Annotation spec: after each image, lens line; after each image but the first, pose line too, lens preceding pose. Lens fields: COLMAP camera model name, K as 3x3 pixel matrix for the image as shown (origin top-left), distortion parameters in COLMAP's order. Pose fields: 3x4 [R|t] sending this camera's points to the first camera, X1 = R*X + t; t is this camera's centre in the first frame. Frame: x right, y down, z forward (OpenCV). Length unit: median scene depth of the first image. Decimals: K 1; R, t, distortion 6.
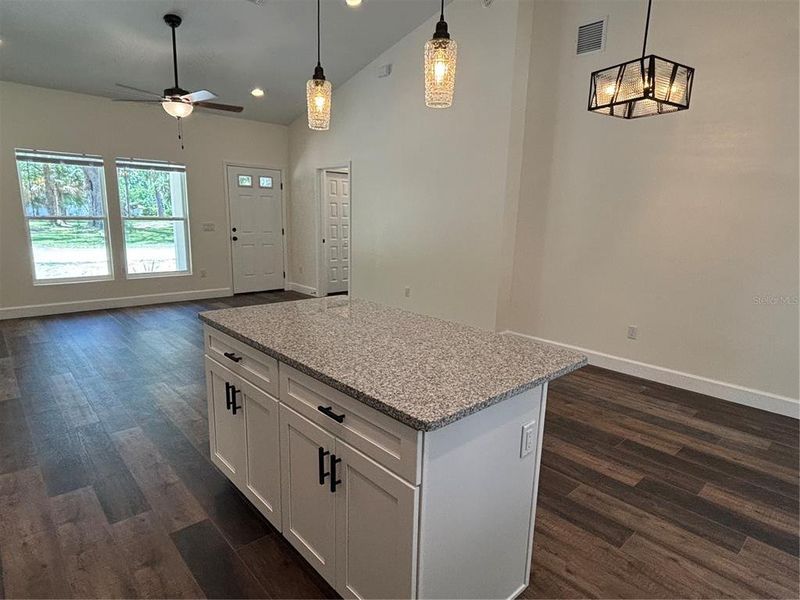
lens RADIAL K [[456.7, 0, 404.4], [0, 456.7, 304.6], [0, 0, 1]] dist [0.013972, -0.019762]
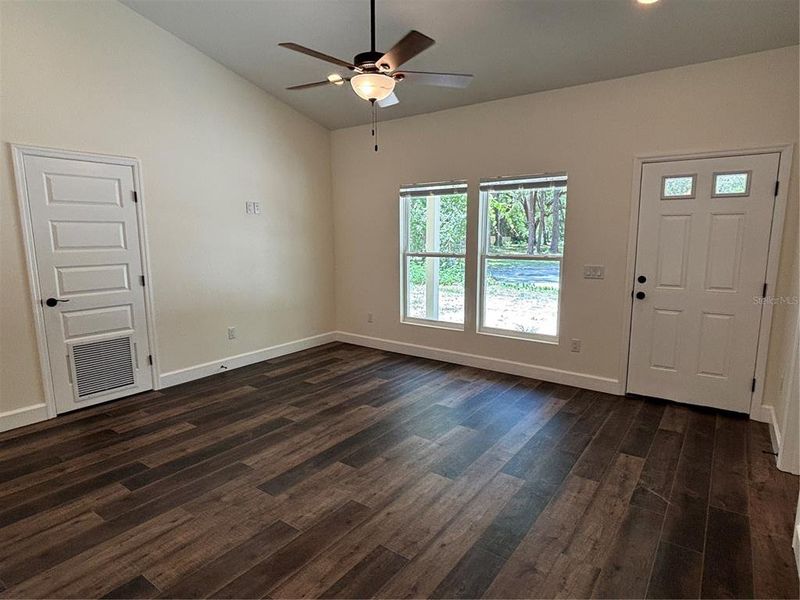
lens RADIAL K [[456.7, 0, 396.5], [0, 456.7, 303.8], [0, 0, 1]] dist [0.013972, -0.019762]
pose [[0.200628, 0.118025, -0.972532, 0.124449], [-0.186920, 0.979091, 0.080260, -0.153916], [0.961670, 0.165684, 0.218495, 0.749800]]
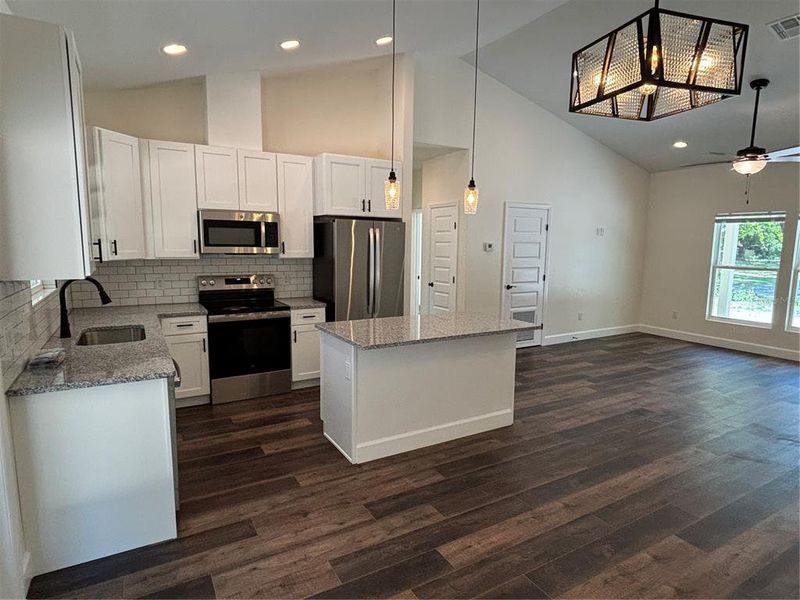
lens RADIAL K [[456.7, 0, 401.7], [0, 456.7, 303.3], [0, 0, 1]] dist [0.013972, -0.019762]
pose [[-0.205566, 0.098085, -0.973716, 0.564591], [-0.211923, 0.966895, 0.142138, -0.085187], [0.955422, 0.235571, -0.177974, 0.400721]]
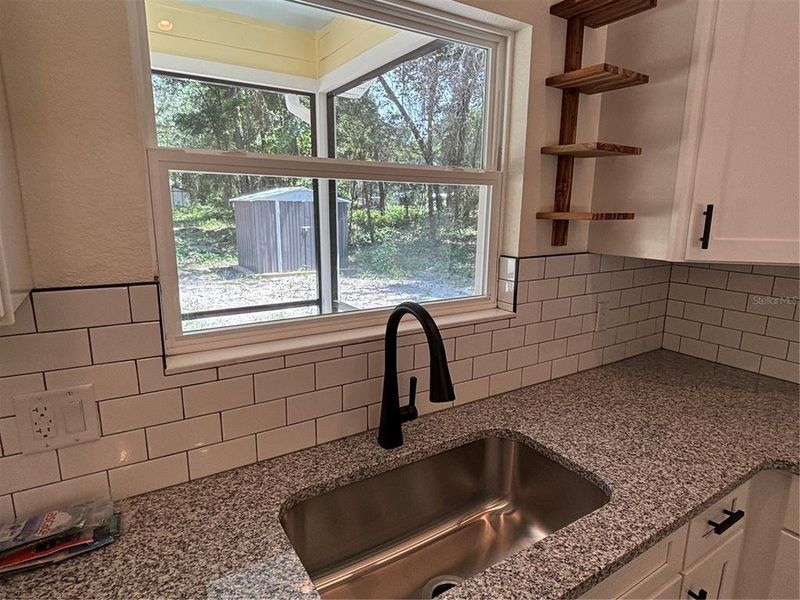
lens RADIAL K [[456.7, 0, 406.7], [0, 456.7, 302.5], [0, 0, 1]] dist [0.013972, -0.019762]
pose [[-0.985285, -0.075775, 0.153202, 0.132353], [-0.009253, 0.918685, 0.394882, -0.038284], [-0.170667, 0.387654, -0.905868, 0.132915]]
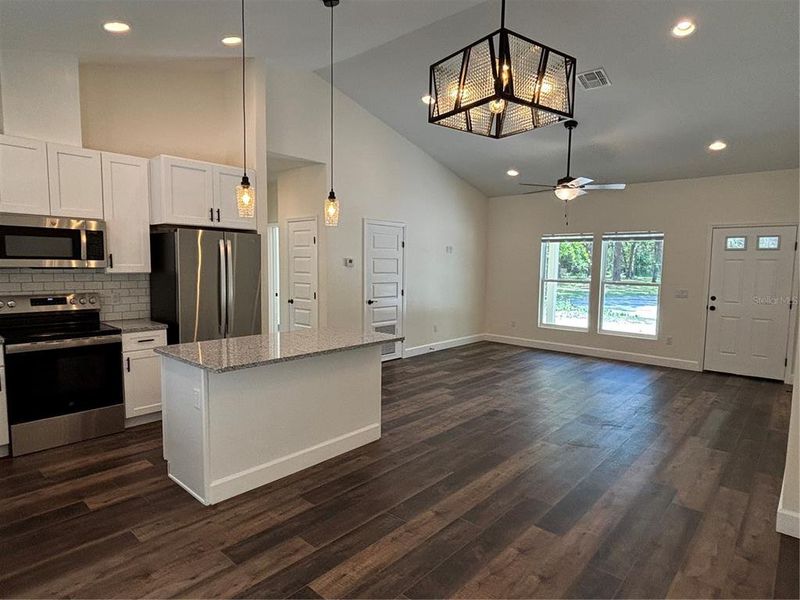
lens RADIAL K [[456.7, 0, 403.6], [0, 456.7, 304.4], [0, 0, 1]] dist [0.013972, -0.019762]
pose [[0.104900, 0.061934, -0.992552, 0.546057], [-0.209089, 0.977124, 0.038873, -0.076100], [0.972254, 0.203454, 0.115450, 0.395495]]
